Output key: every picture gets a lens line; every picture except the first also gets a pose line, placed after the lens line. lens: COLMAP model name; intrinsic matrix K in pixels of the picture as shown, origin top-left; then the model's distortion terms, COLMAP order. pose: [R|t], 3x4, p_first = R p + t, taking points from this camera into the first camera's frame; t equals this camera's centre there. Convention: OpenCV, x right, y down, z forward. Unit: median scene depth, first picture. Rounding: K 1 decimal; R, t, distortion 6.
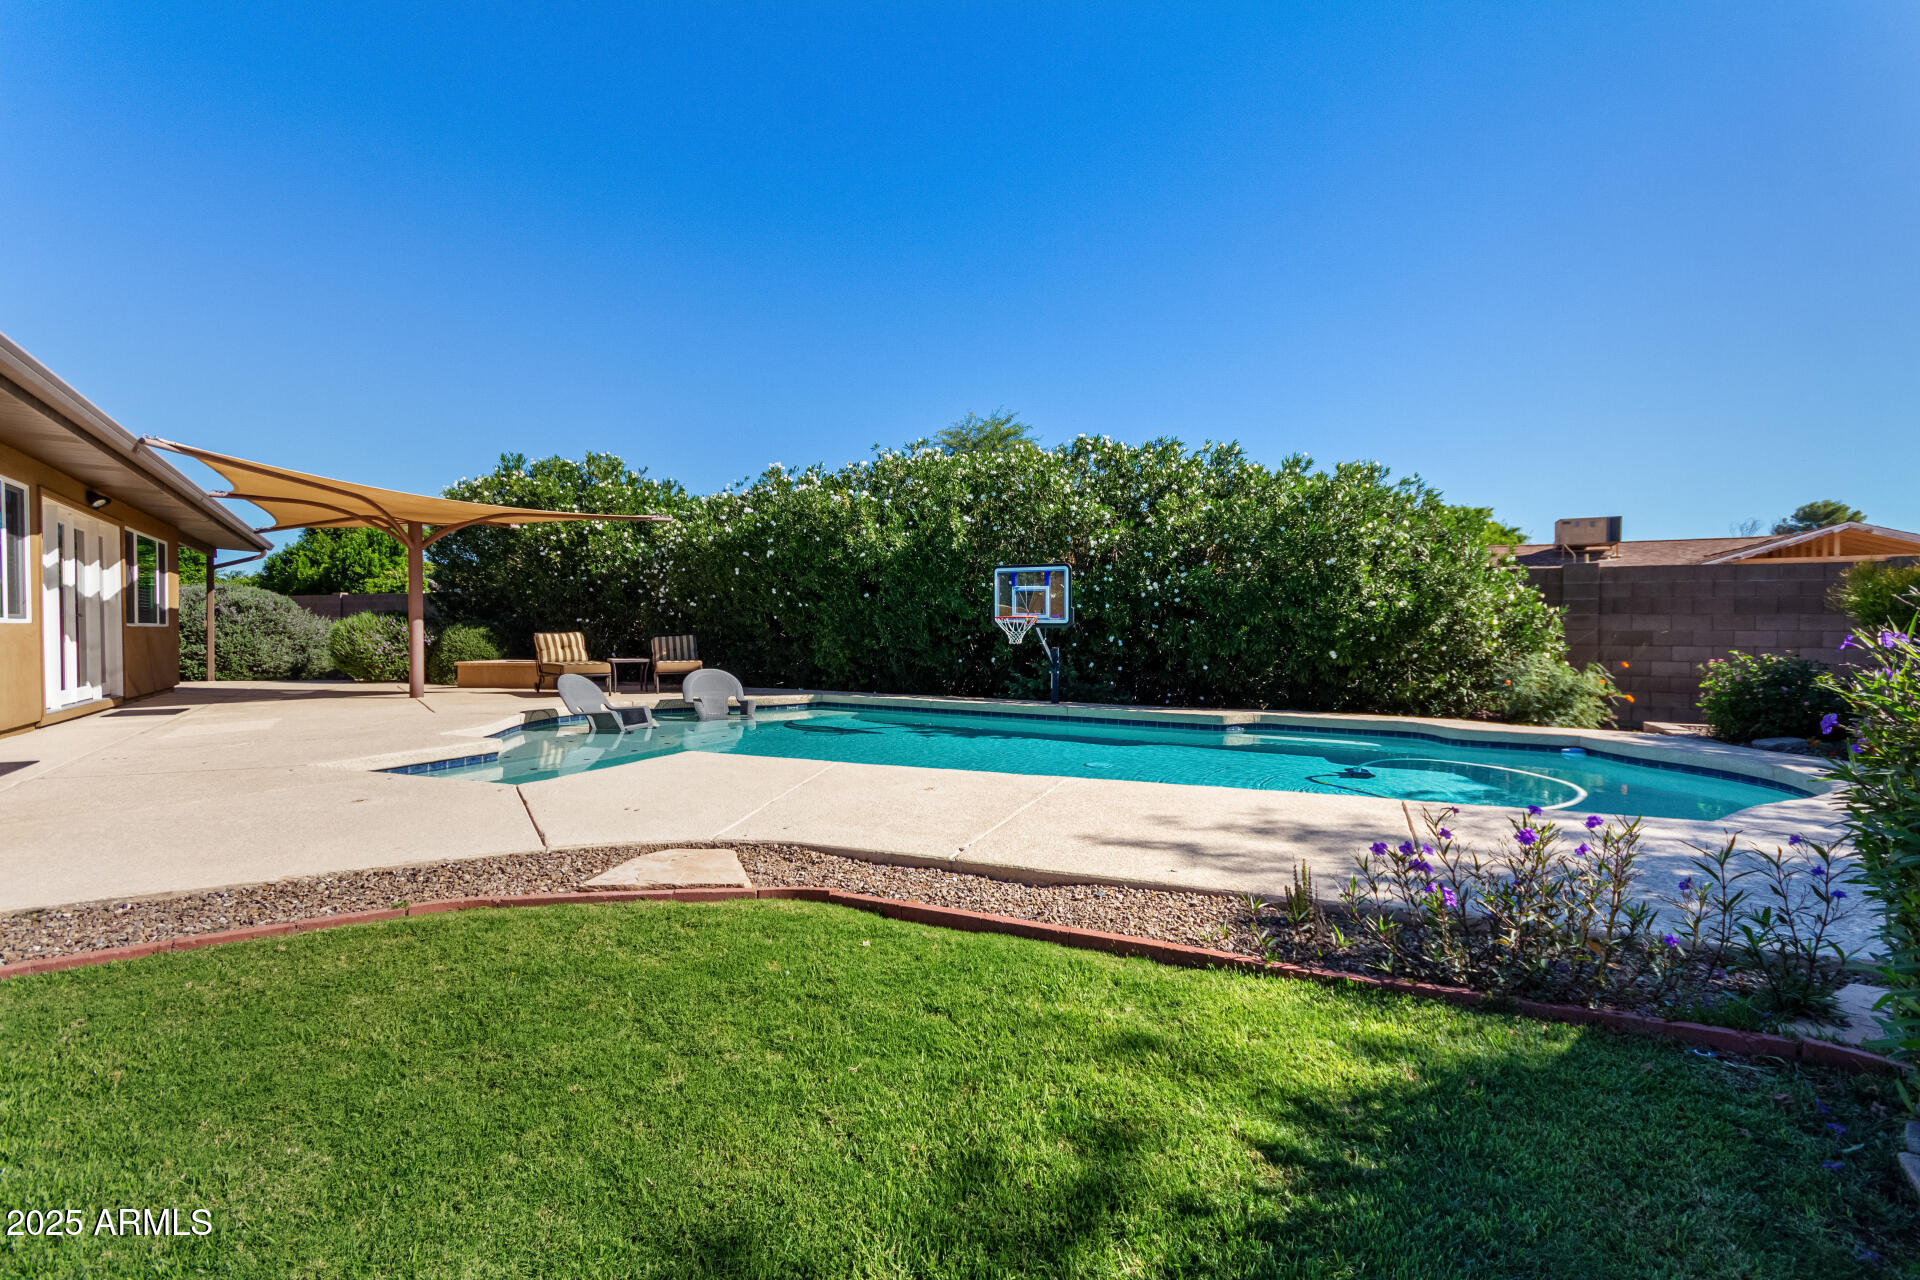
lens RADIAL K [[891.6, 0, 947.7], [0, 891.6, 635.3], [0, 0, 1]] dist [0.002731, 0.000118]
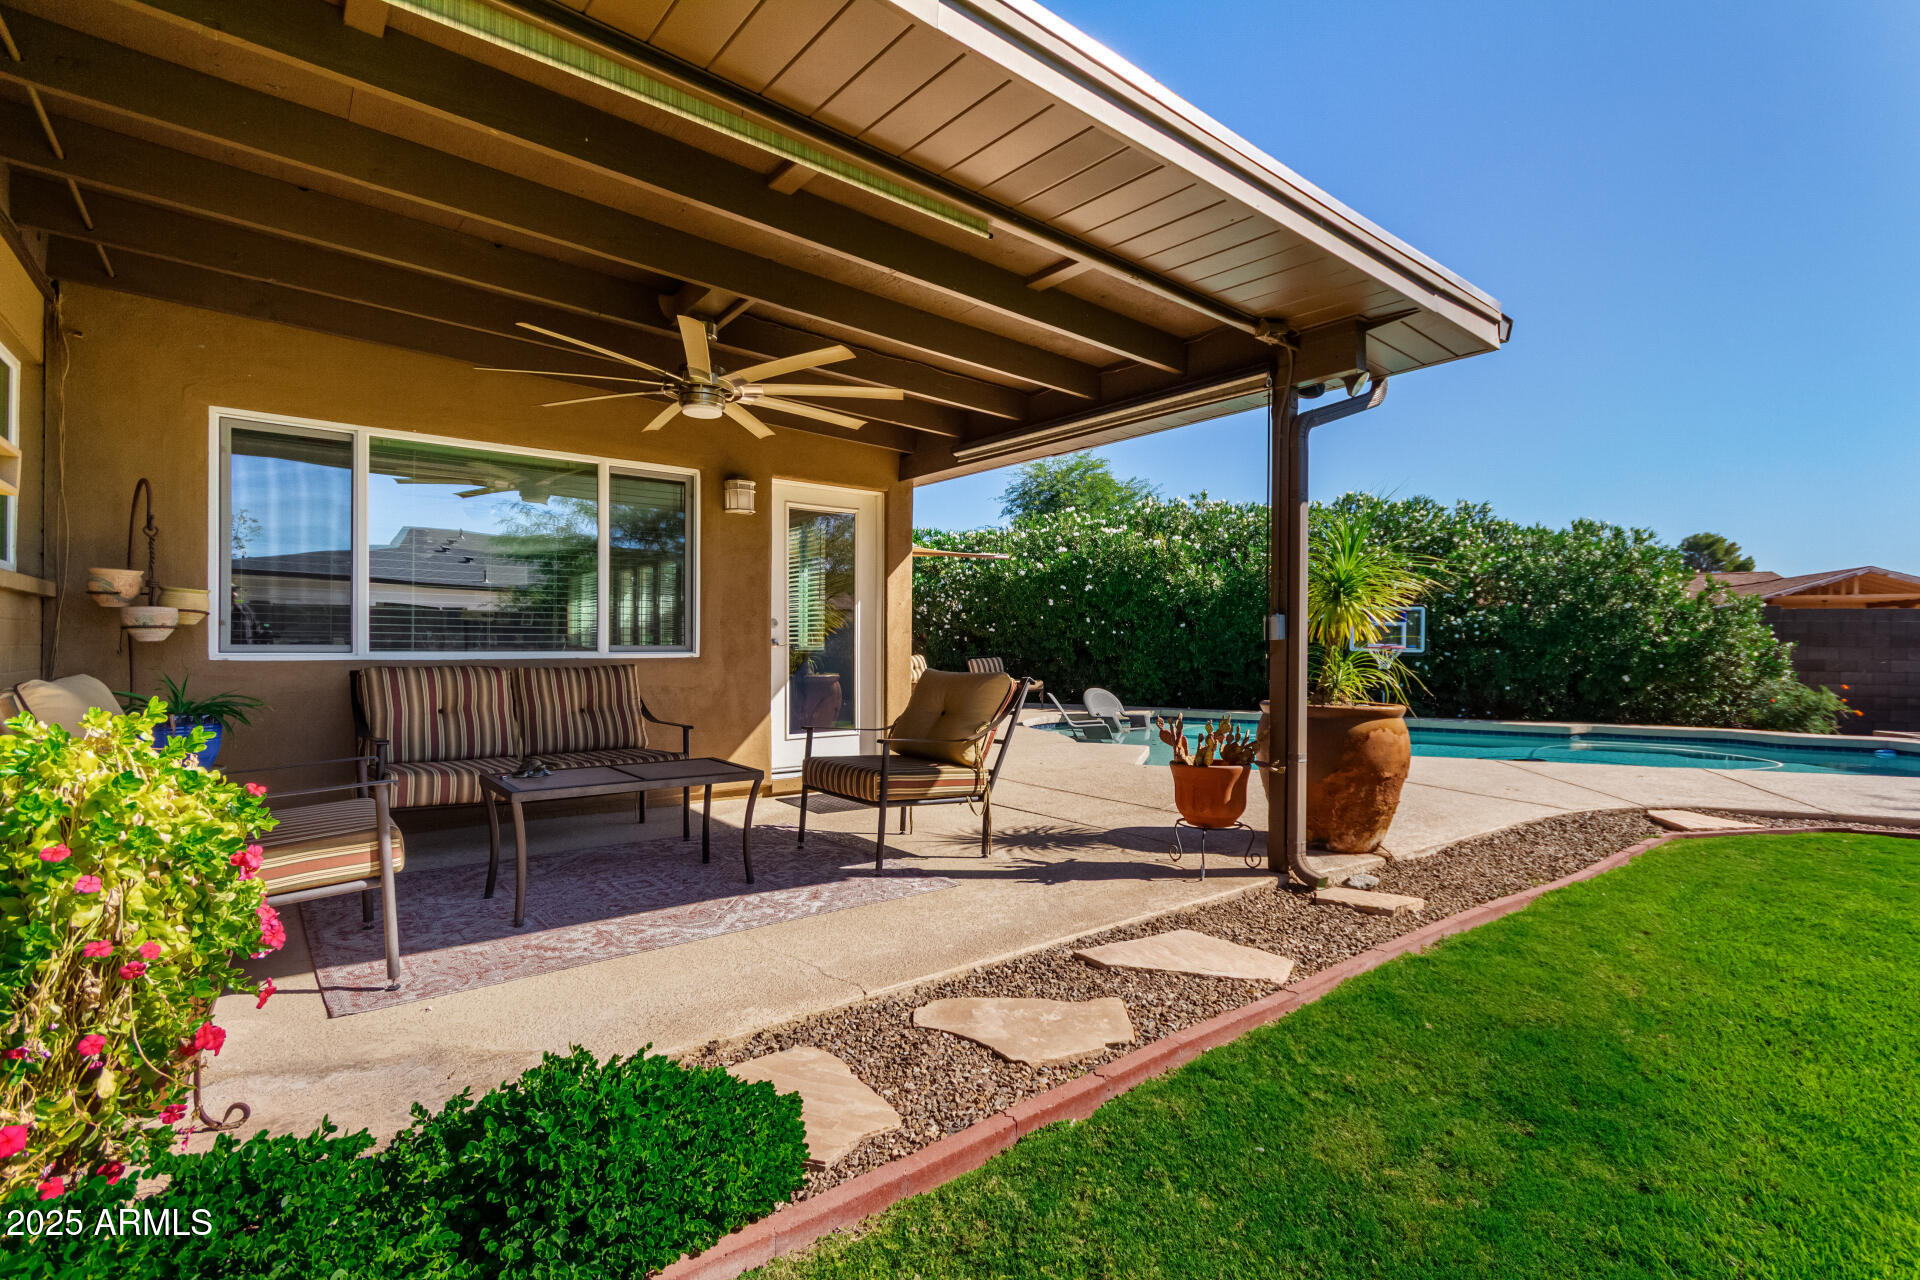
lens RADIAL K [[891.6, 0, 970.6], [0, 891.6, 643.6], [0, 0, 1]] dist [0.002731, 0.000118]
pose [[0.993736, 0.003775, 0.111690, -0.556327], [-0.003234, 0.999982, -0.005027, -0.016144], [-0.111707, 0.004634, 0.993730, -0.141418]]
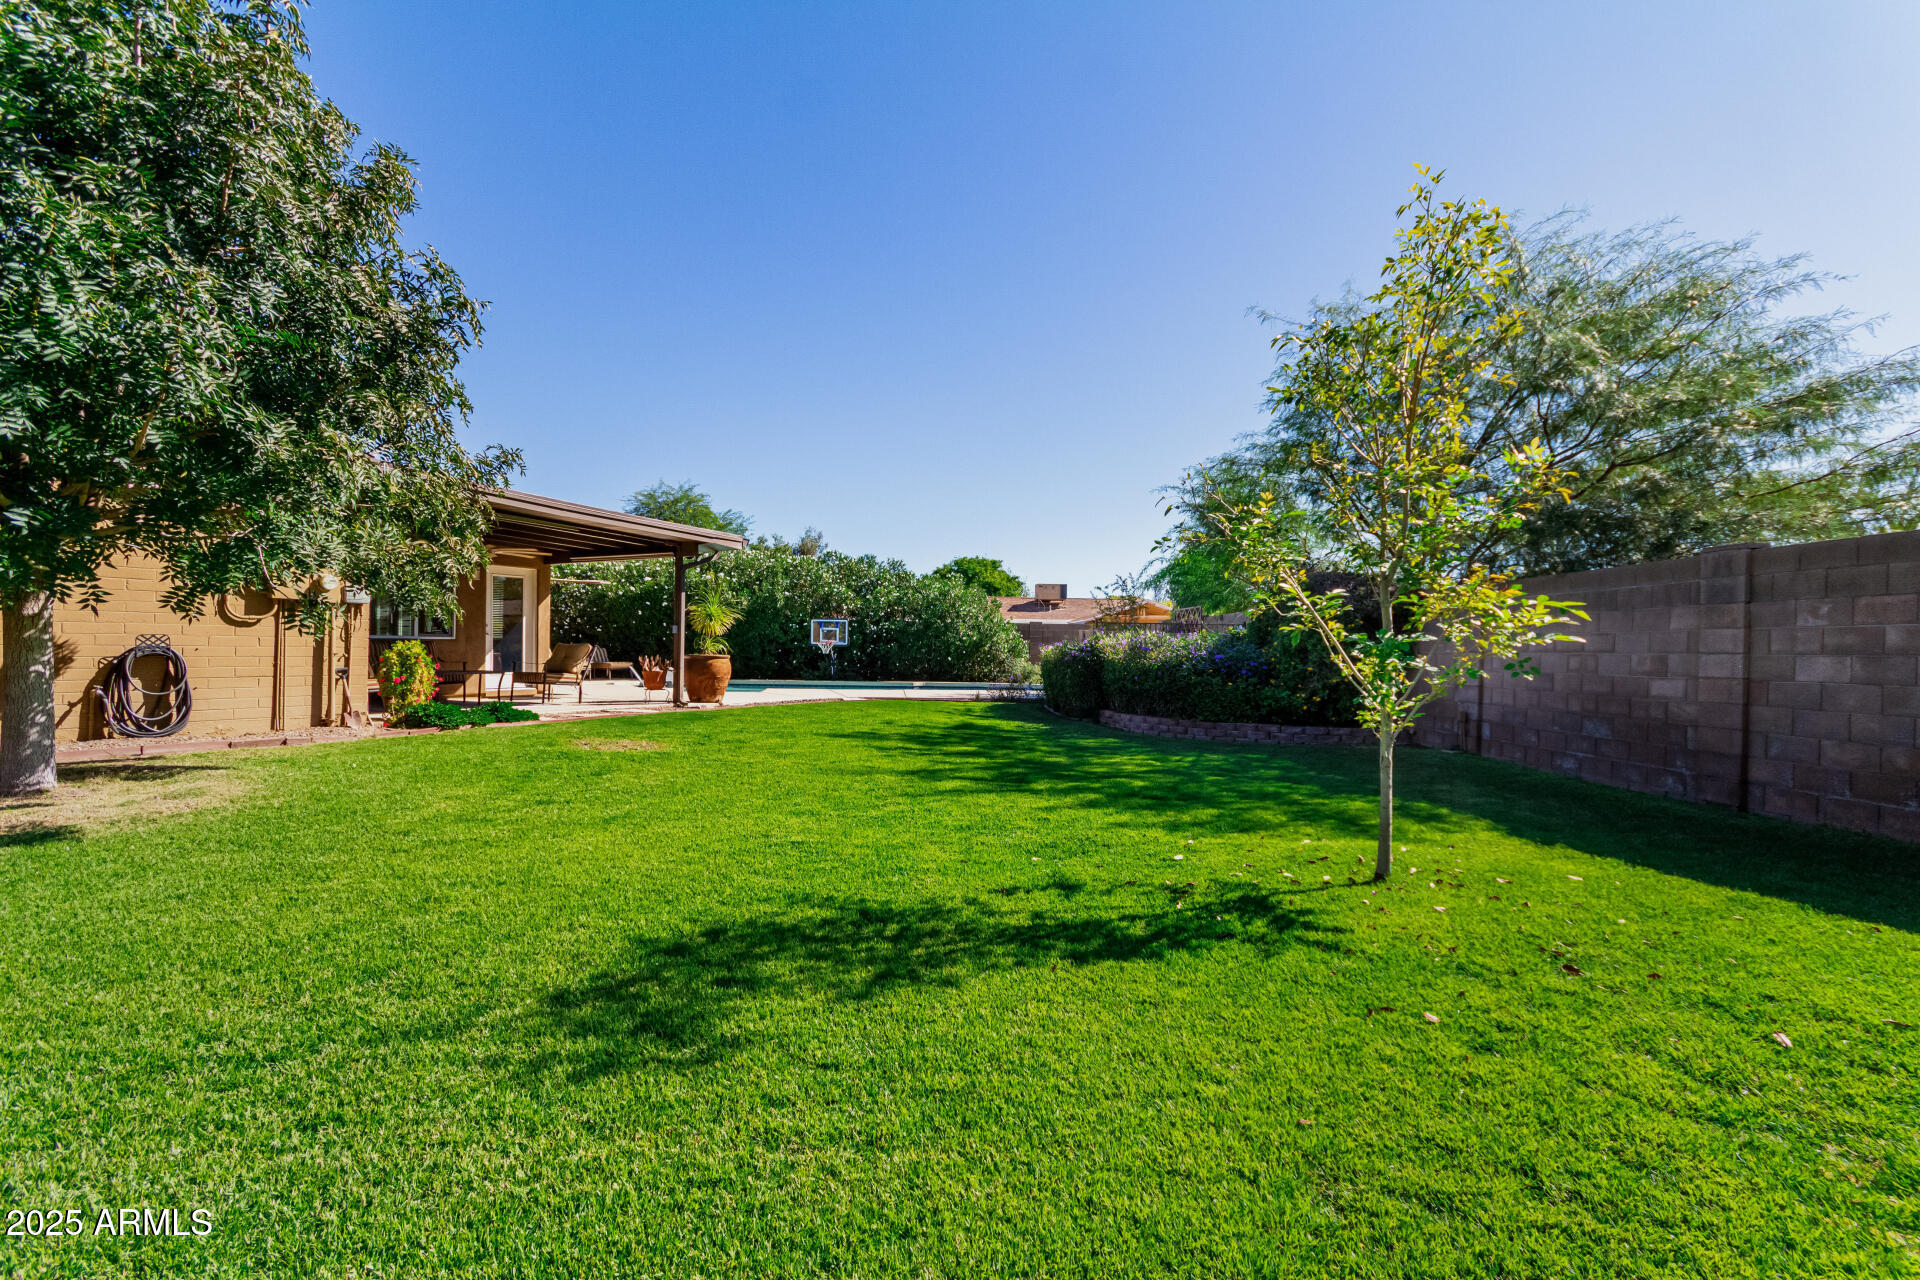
lens RADIAL K [[891.6, 0, 958.8], [0, 891.6, 646.0], [0, 0, 1]] dist [0.002731, 0.000118]
pose [[0.877248, 0.008663, 0.479959, -0.632316], [-0.005719, 0.999955, -0.007595, 0.004258], [-0.480003, 0.003917, 0.877258, -1.016267]]
